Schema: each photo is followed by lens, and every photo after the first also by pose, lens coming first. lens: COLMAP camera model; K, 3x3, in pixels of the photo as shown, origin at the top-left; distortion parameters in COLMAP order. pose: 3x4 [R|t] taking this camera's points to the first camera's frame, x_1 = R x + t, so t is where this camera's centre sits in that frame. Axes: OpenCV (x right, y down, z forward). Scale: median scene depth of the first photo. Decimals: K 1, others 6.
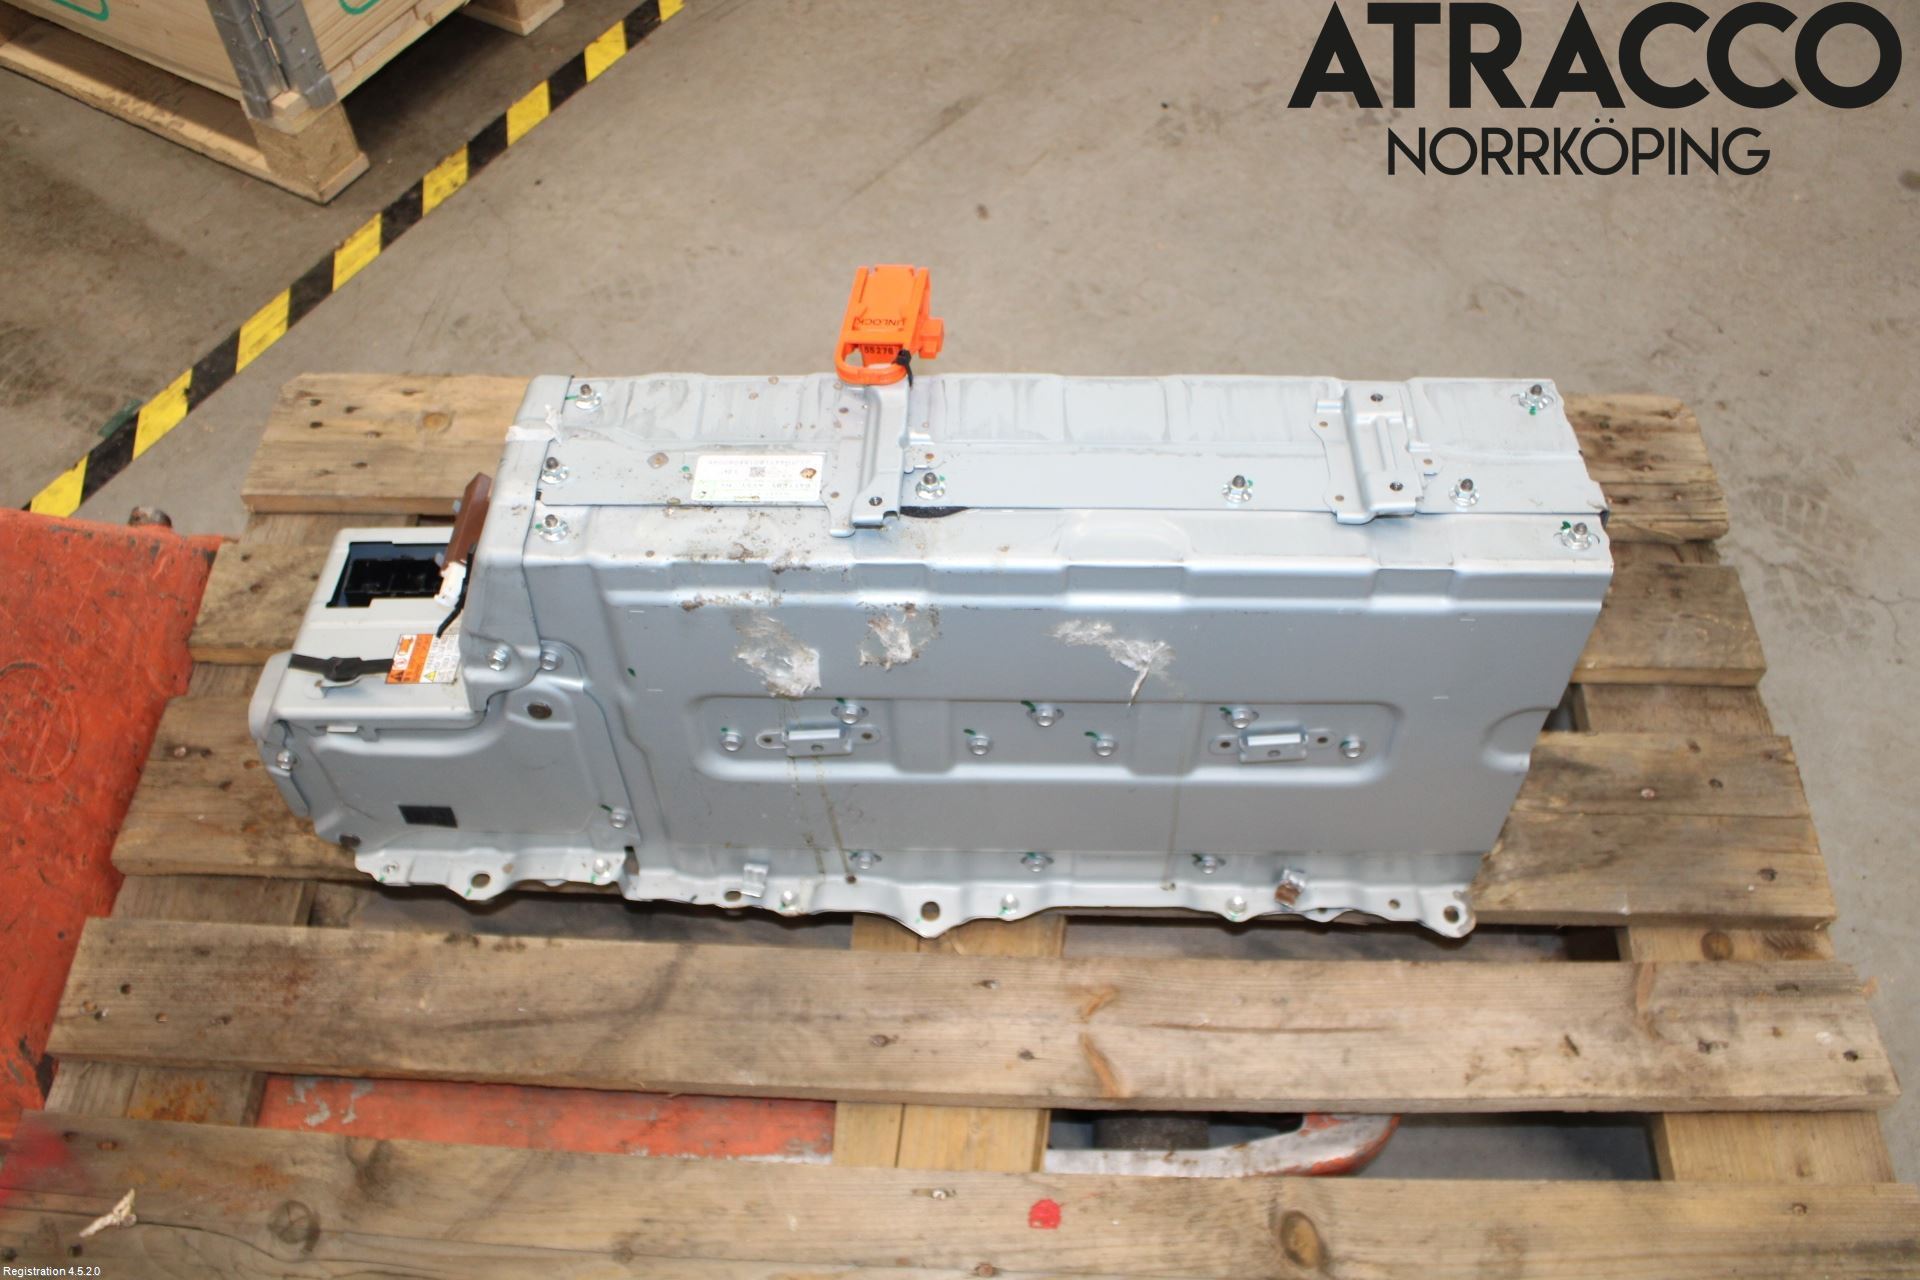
lens RADIAL K [[1614.0, 0, 937.3], [0, 1614.0, 644.1], [0, 0, 1]] dist [-0.171865, 0.158947]
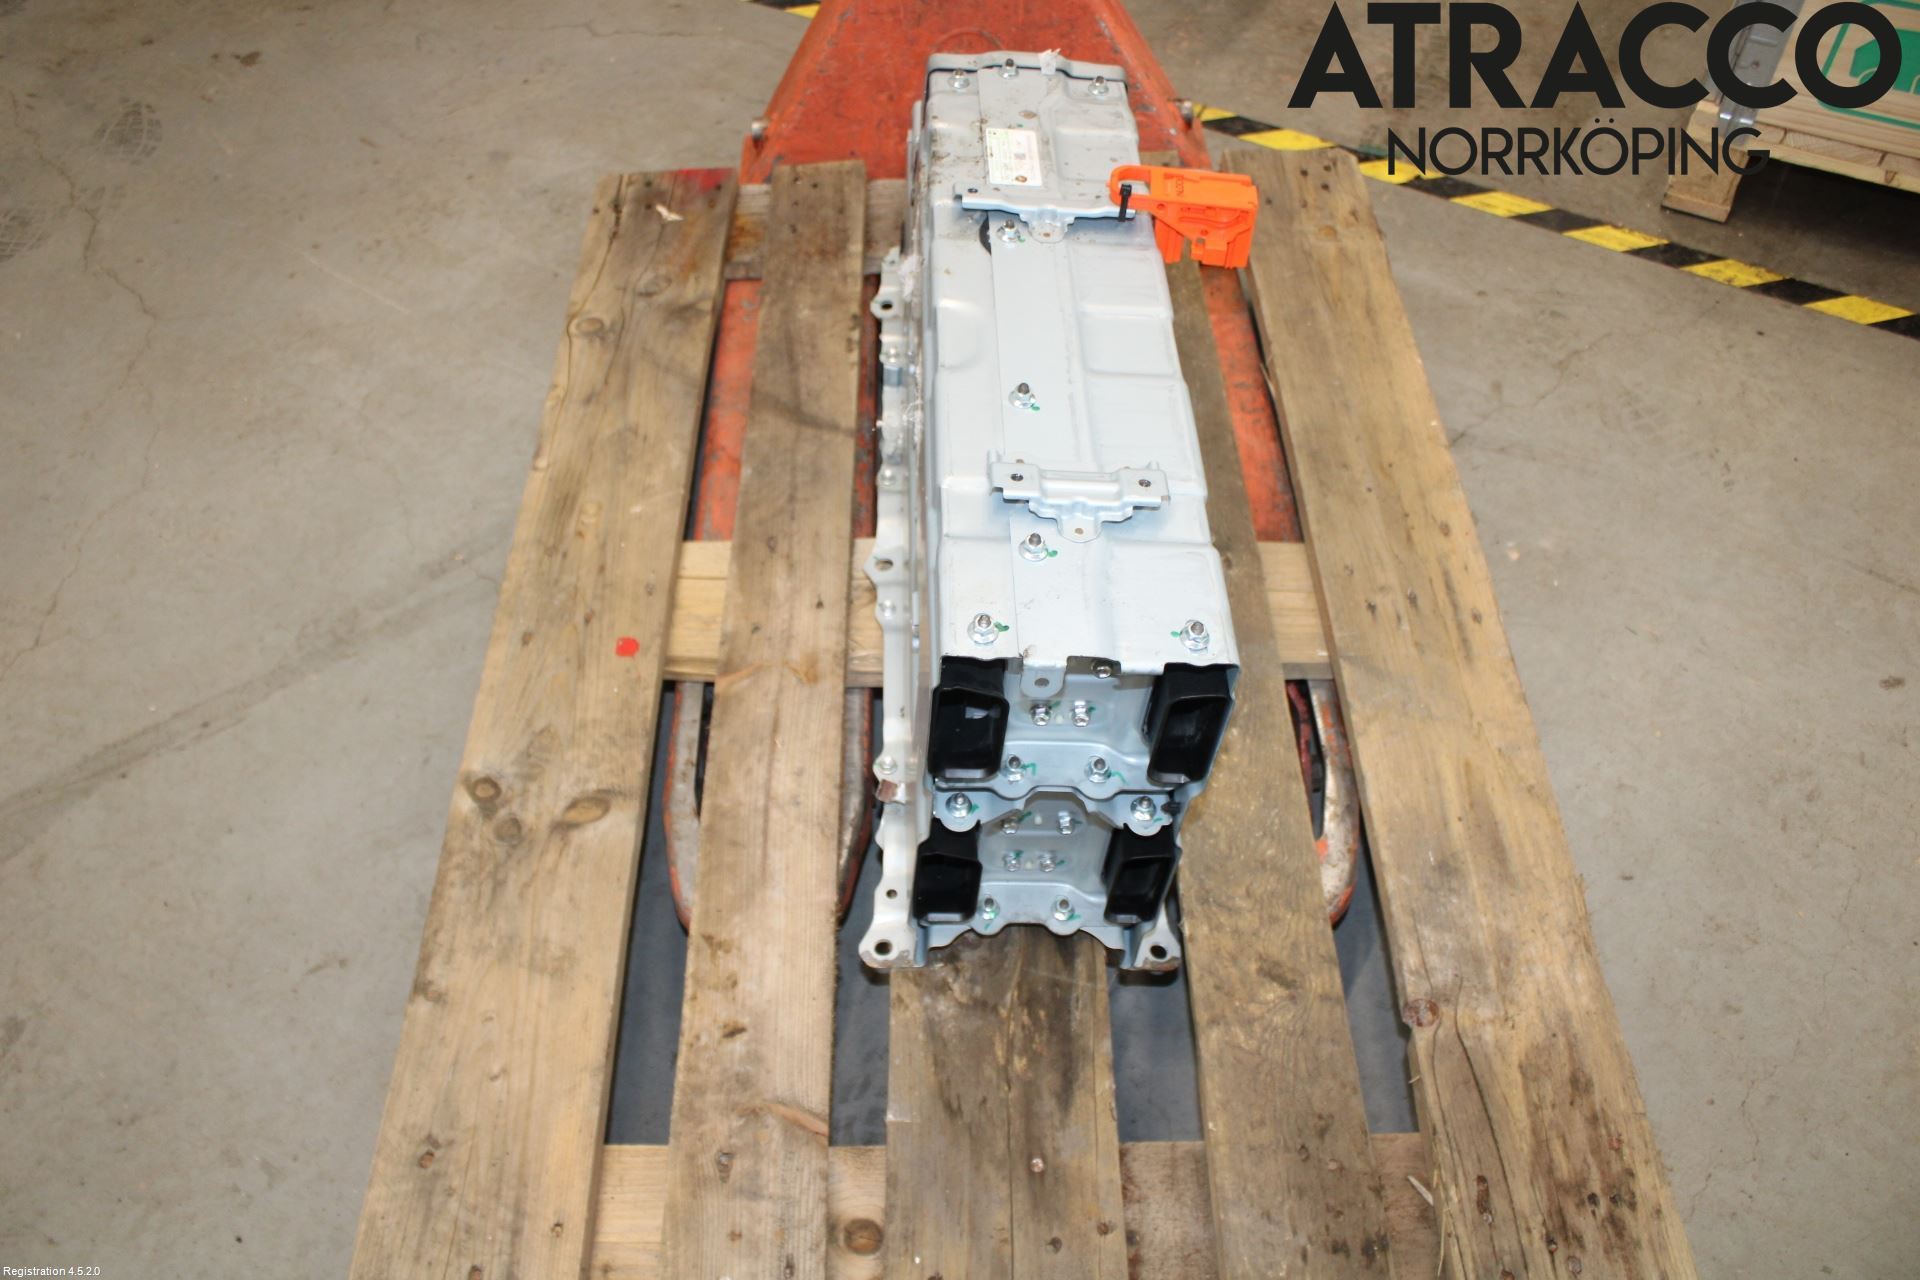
lens RADIAL K [[1614.0, 0, 937.3], [0, 1614.0, 644.1], [0, 0, 1]] dist [-0.171865, 0.158947]
pose [[0.048015, 0.774203, -0.631114, 0.664823], [-0.805683, 0.403488, 0.433673, -0.301606], [0.590398, 0.487655, 0.643135, 0.228379]]
